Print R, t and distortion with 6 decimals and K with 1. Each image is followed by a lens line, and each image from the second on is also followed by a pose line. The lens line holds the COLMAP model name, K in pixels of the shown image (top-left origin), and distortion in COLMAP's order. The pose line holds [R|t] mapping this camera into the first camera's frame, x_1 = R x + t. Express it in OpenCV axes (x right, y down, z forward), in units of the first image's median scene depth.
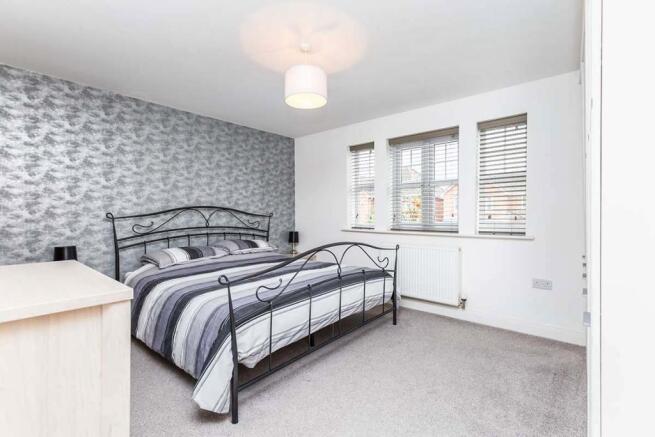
lens RADIAL K [[295.6, 0, 327.4], [0, 295.6, 215.7], [0, 0, 1]] dist [0.000741, 0.000092]
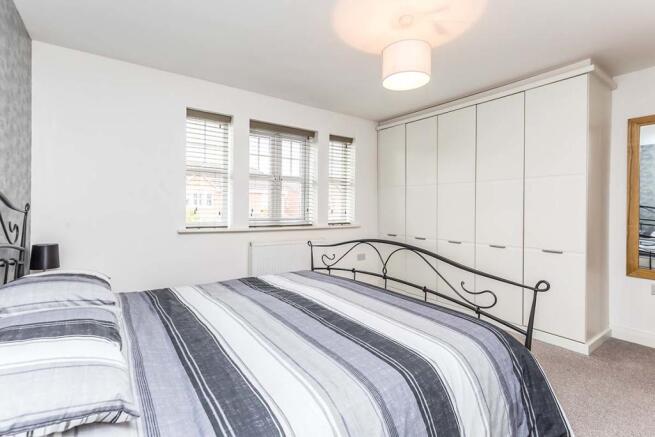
lens RADIAL K [[310.7, 0, 326.5], [0, 310.7, 210.8], [0, 0, 1]] dist [-0.001457, -0.000630]
pose [[0.247722, -0.002822, 0.968827, -0.647844], [-0.004130, 0.999984, 0.003968, -0.003935], [-0.968822, -0.004984, 0.247706, 0.628502]]
